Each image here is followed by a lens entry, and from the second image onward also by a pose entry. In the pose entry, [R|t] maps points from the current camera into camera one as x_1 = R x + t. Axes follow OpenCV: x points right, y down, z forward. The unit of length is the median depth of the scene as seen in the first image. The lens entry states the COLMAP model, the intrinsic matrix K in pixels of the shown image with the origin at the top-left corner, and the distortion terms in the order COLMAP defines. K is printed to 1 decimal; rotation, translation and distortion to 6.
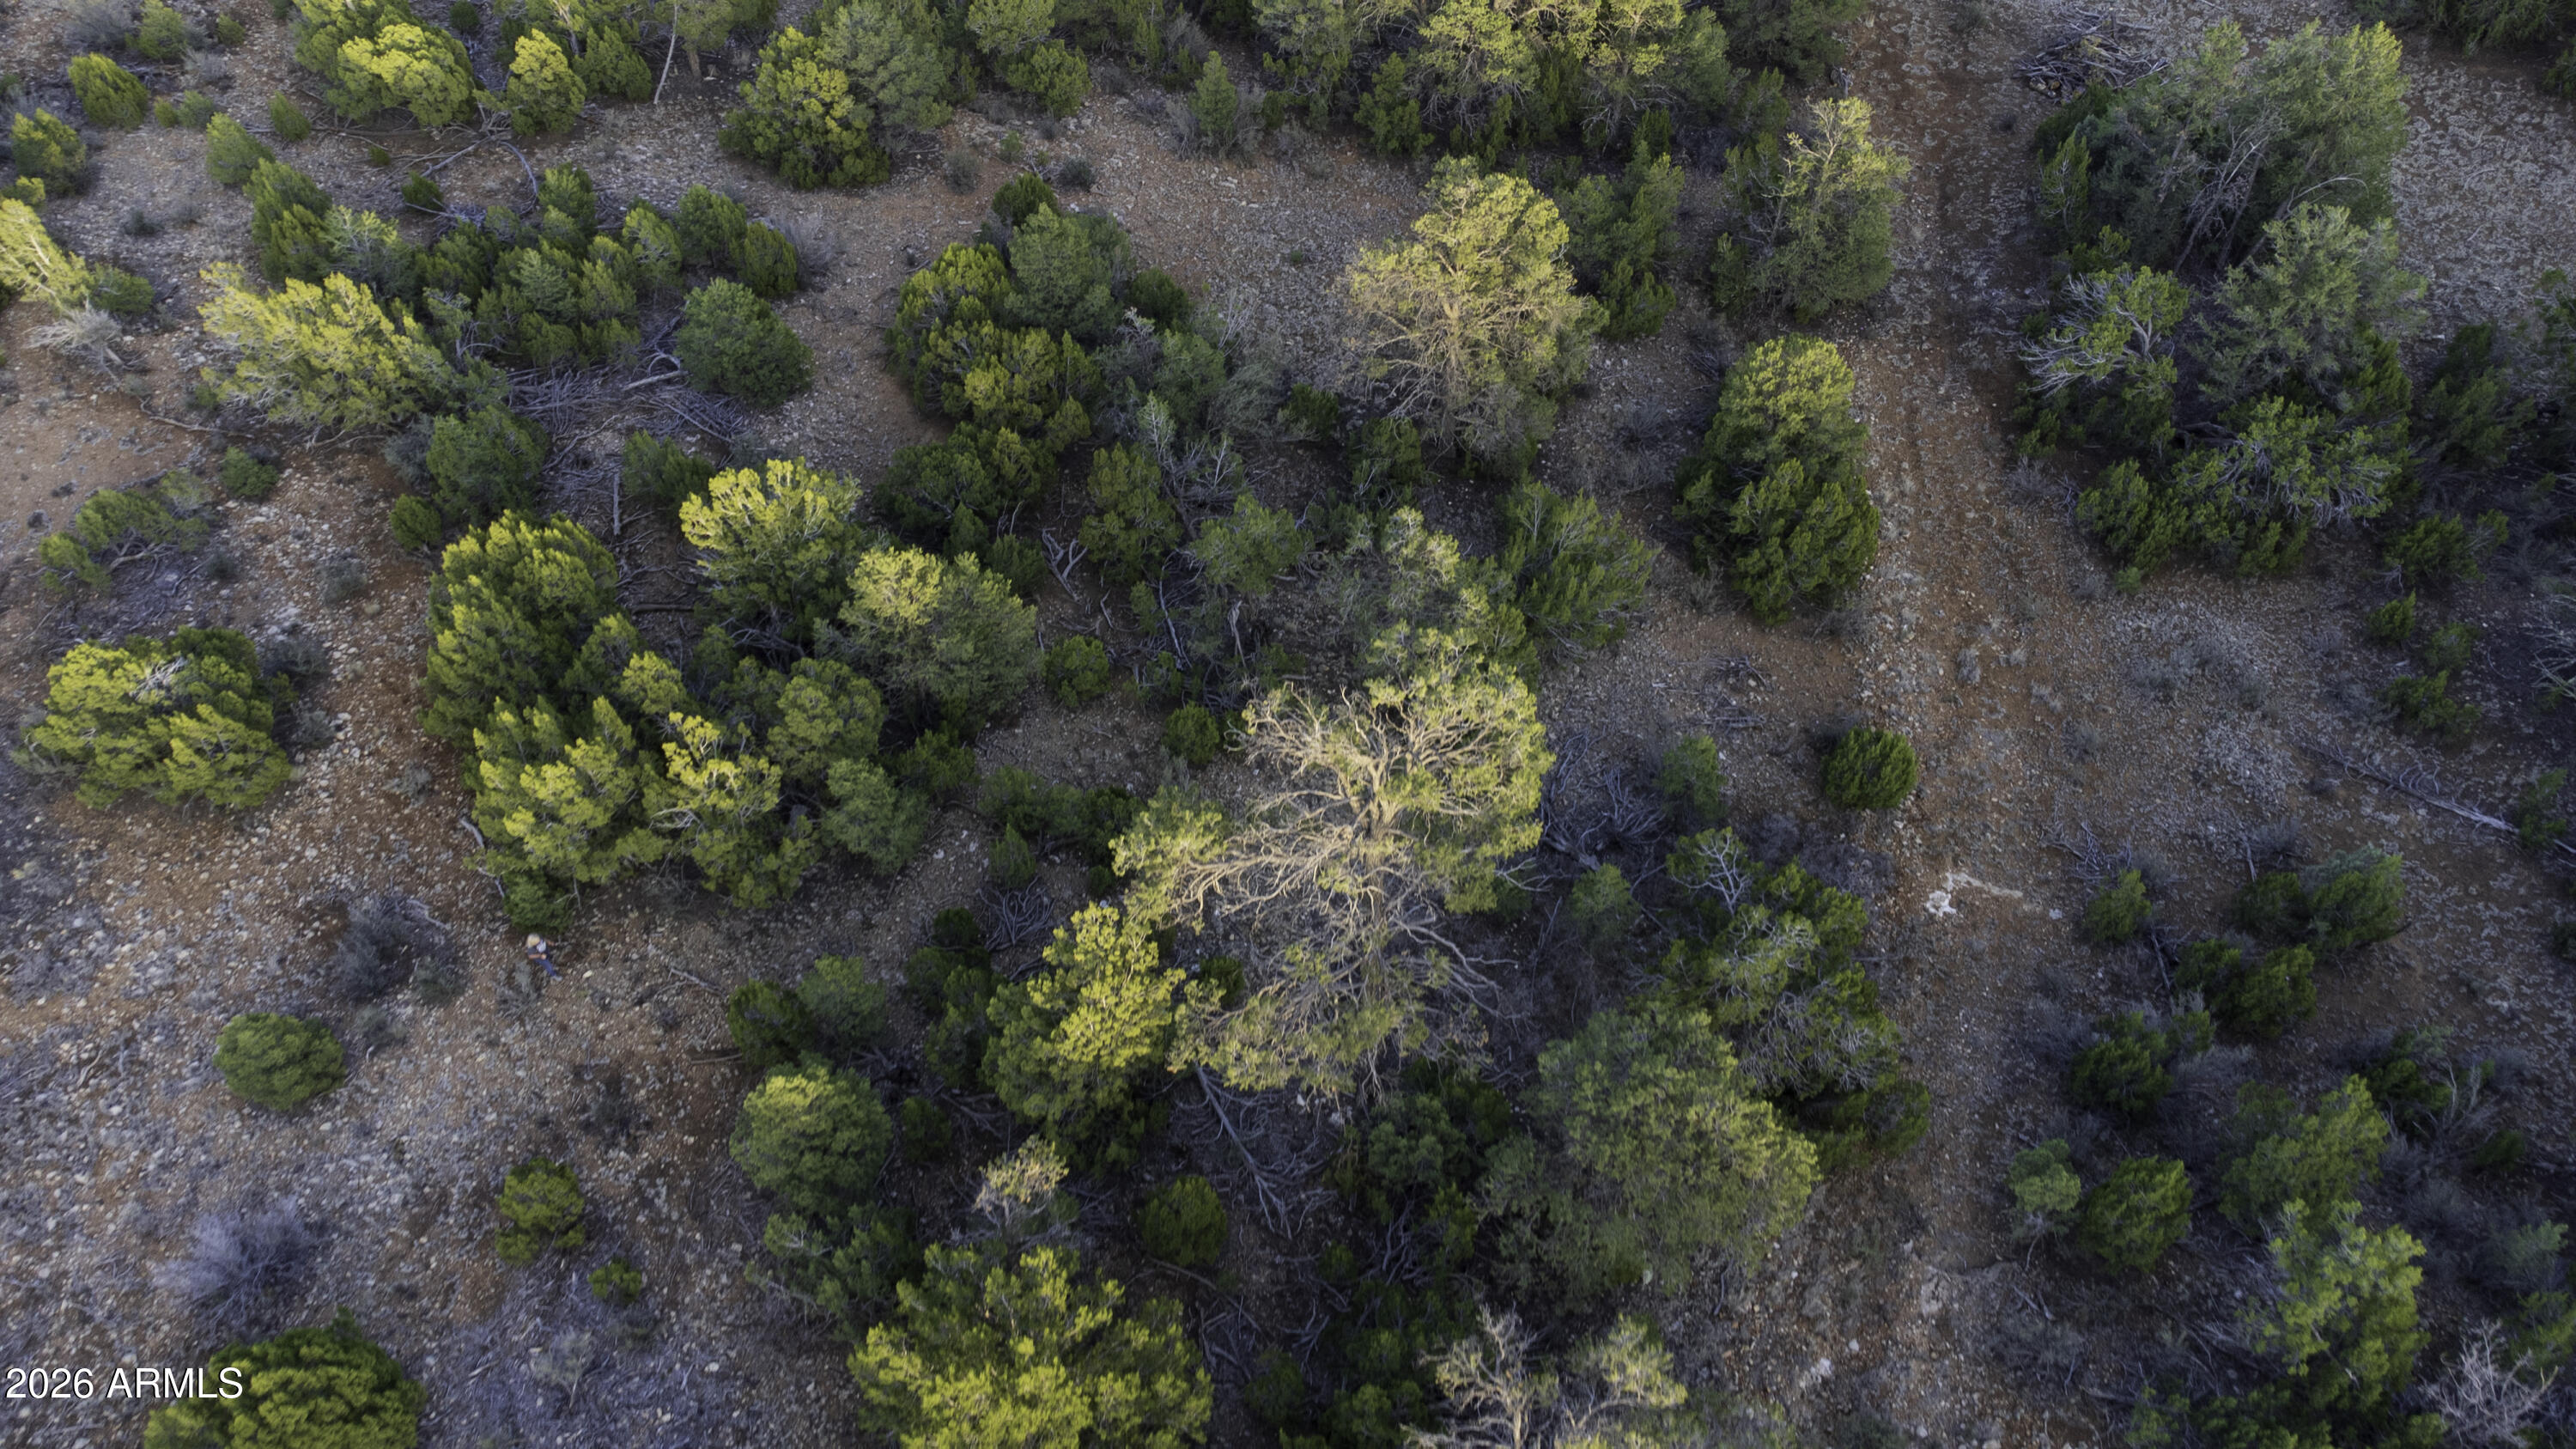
lens RADIAL K [[1944.3, 0, 1287.3], [0, 1944.3, 736.6], [0, 0, 1]] dist [0.031258, 0.043248]
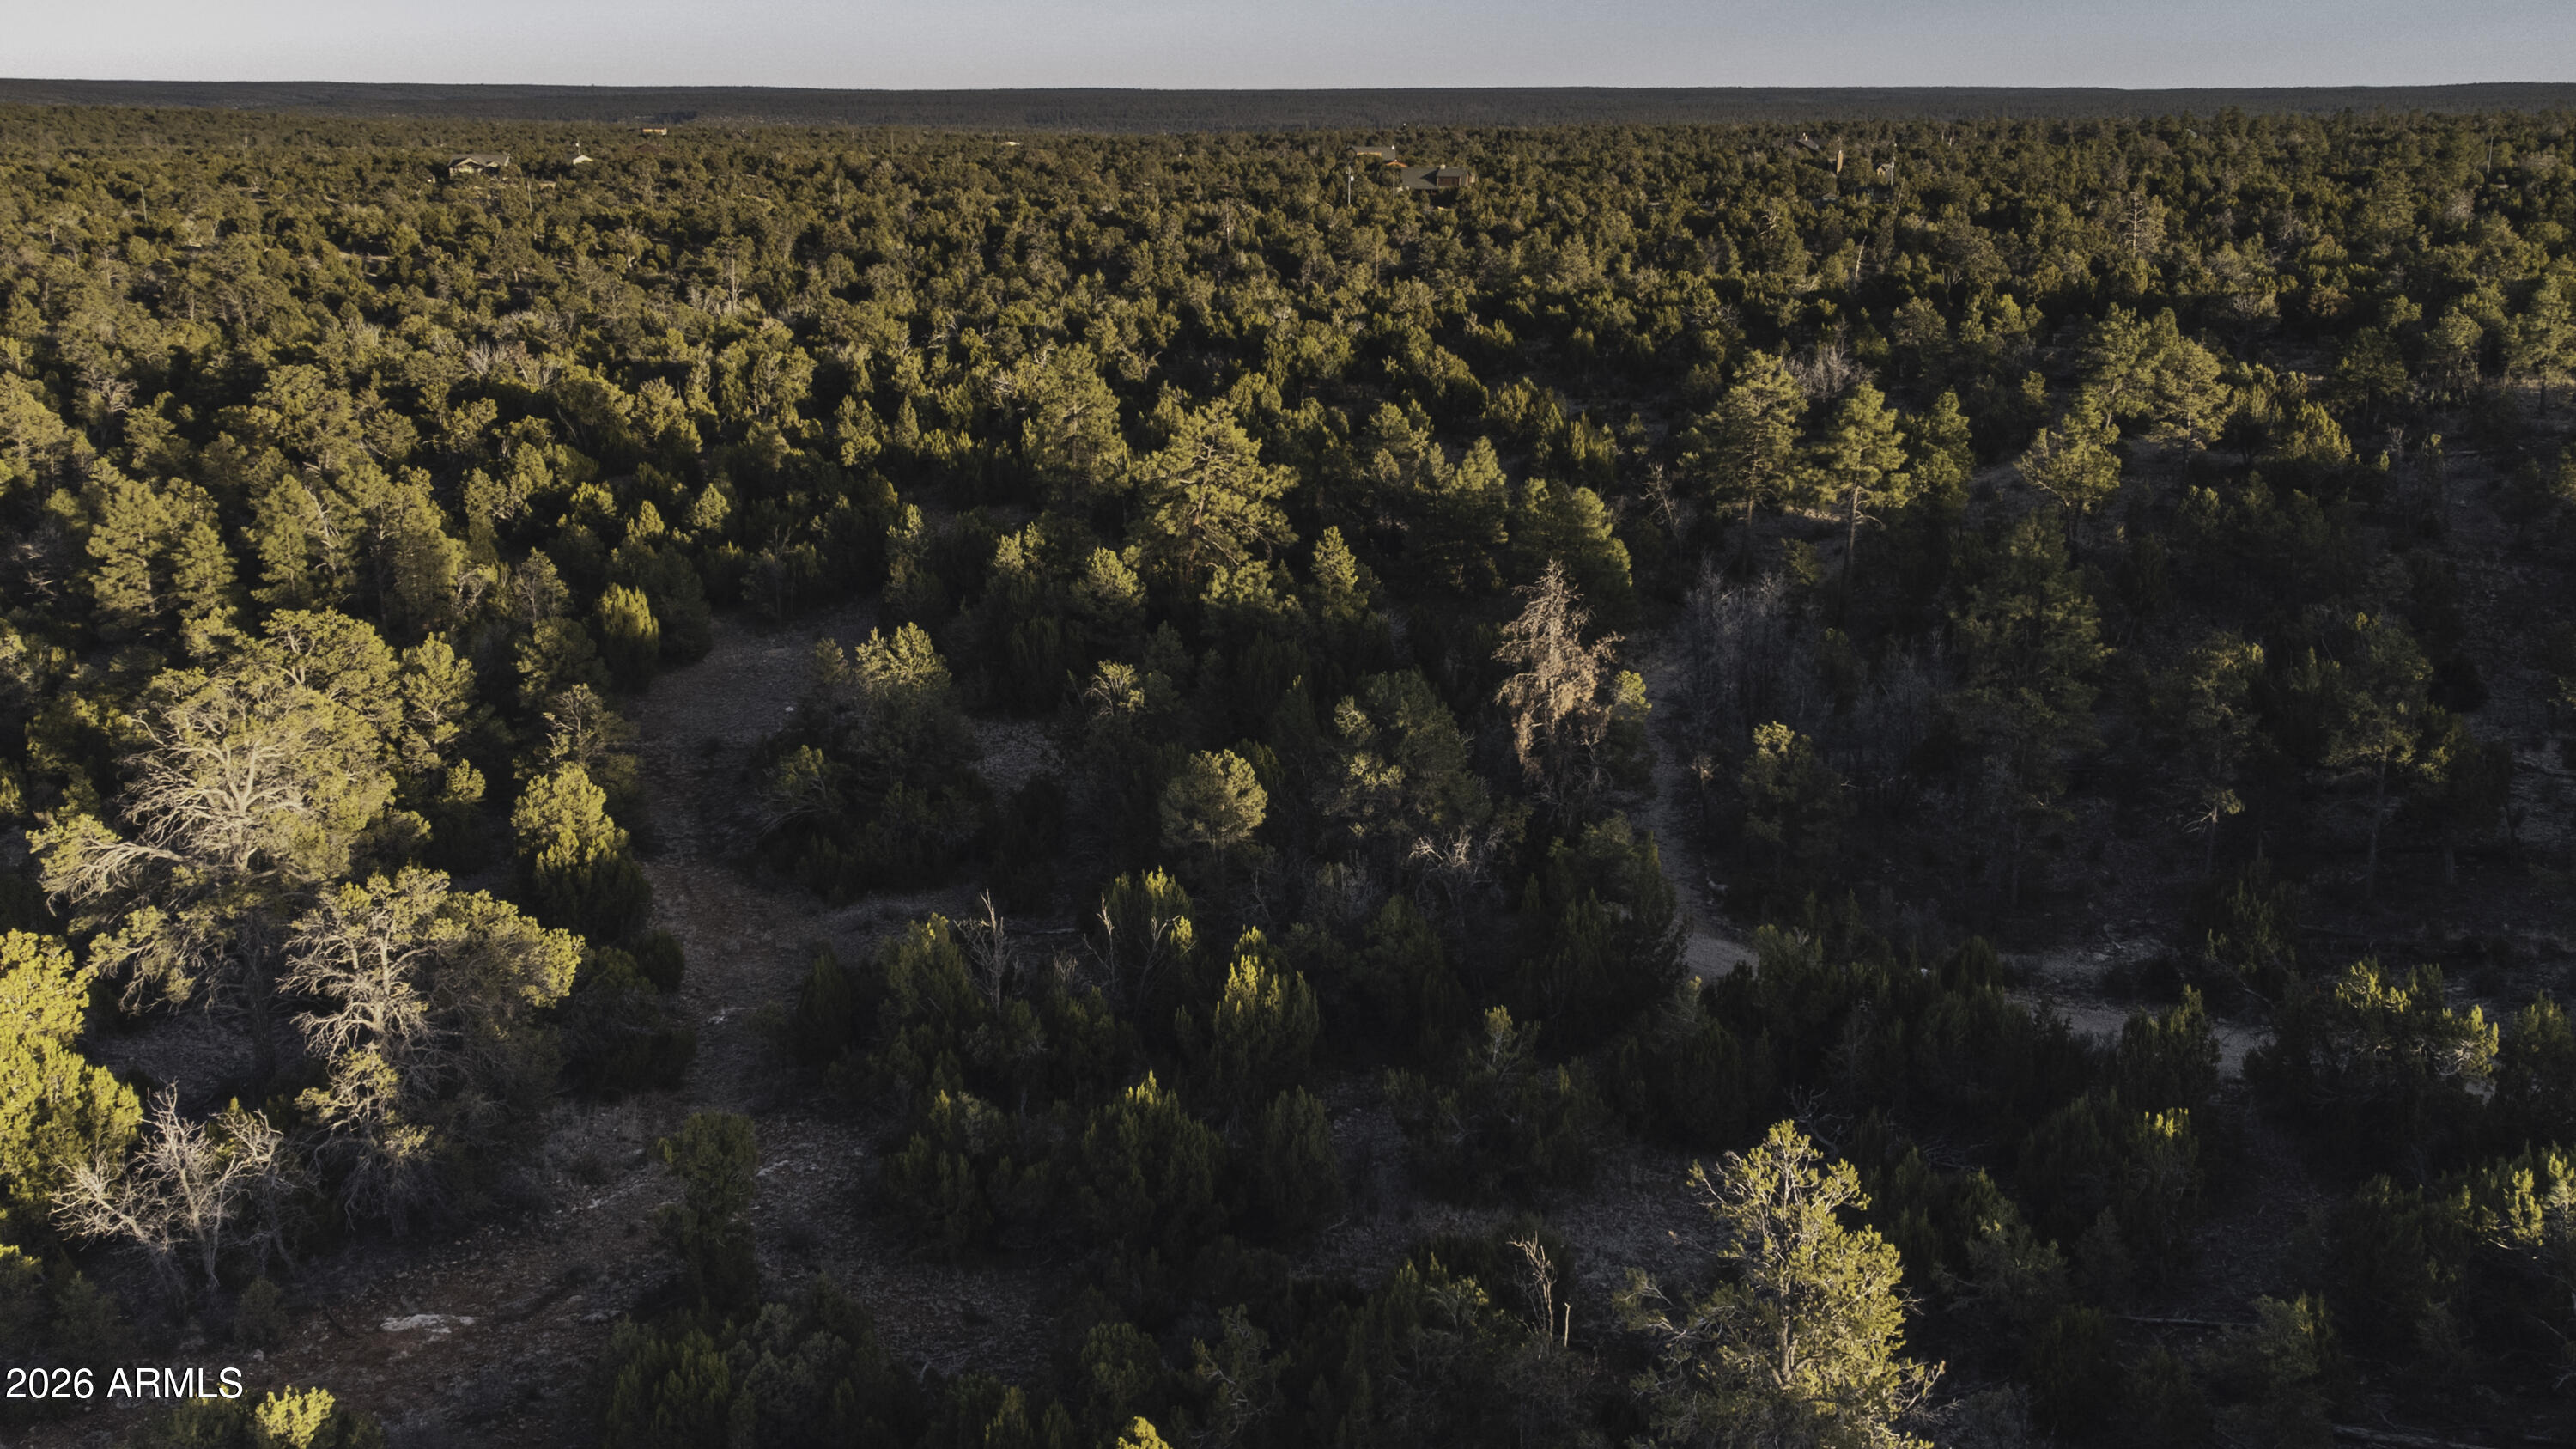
lens RADIAL K [[2179.2, 0, 1319.2], [0, 2179.2, 611.3], [0, 0, 1]] dist [0.052381, 0.019480]
pose [[0.871643, -0.099060, 0.480026, -0.019367], [0.378823, 0.757603, -0.531535, 0.797425], [-0.311016, 0.645154, 0.697886, -0.404347]]
